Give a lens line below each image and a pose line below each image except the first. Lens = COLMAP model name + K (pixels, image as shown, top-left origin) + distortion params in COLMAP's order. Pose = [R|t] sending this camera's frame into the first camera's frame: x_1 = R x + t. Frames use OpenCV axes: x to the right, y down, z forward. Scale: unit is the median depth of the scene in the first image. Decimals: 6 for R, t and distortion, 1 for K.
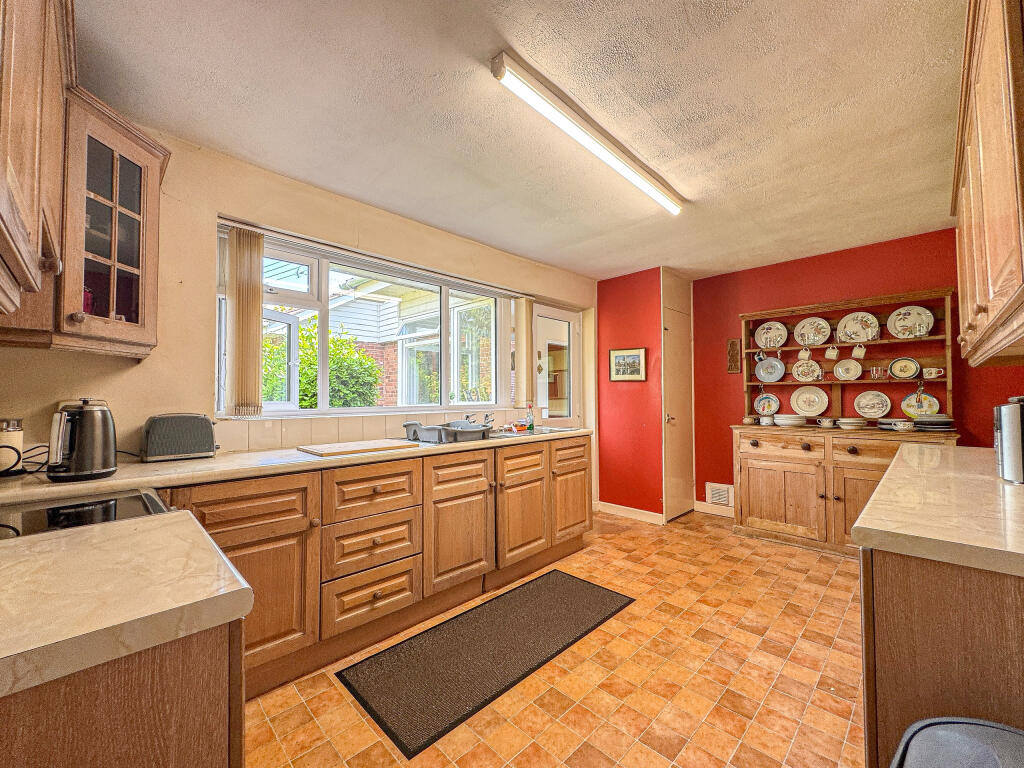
lens RADIAL K [[411.0, 0, 512.0], [0, 411.0, 384.0], [0, 0, 1]] dist [-0.000316, -0.000060]
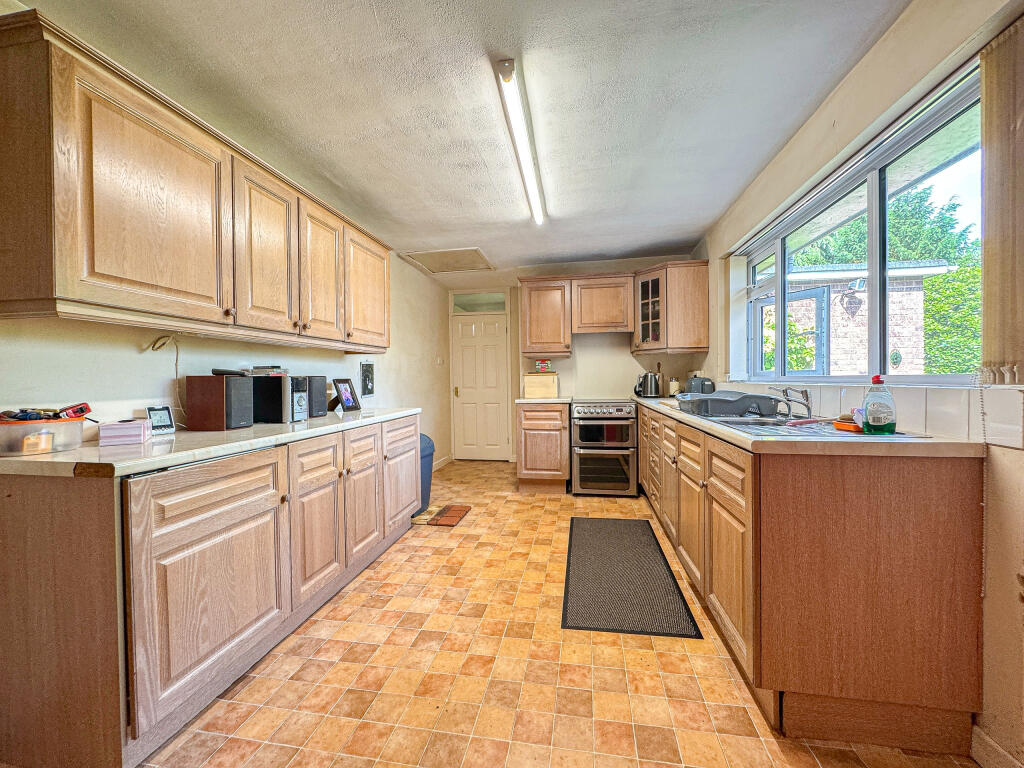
lens RADIAL K [[411.0, 0, 512.0], [0, 411.0, 384.0], [0, 0, 1]] dist [-0.000316, -0.000060]
pose [[-0.815289, 0.021371, -0.578659, 0.965643], [0.033811, 0.999371, -0.010729, 0.086251], [0.578066, -0.028312, -0.815499, 1.883301]]
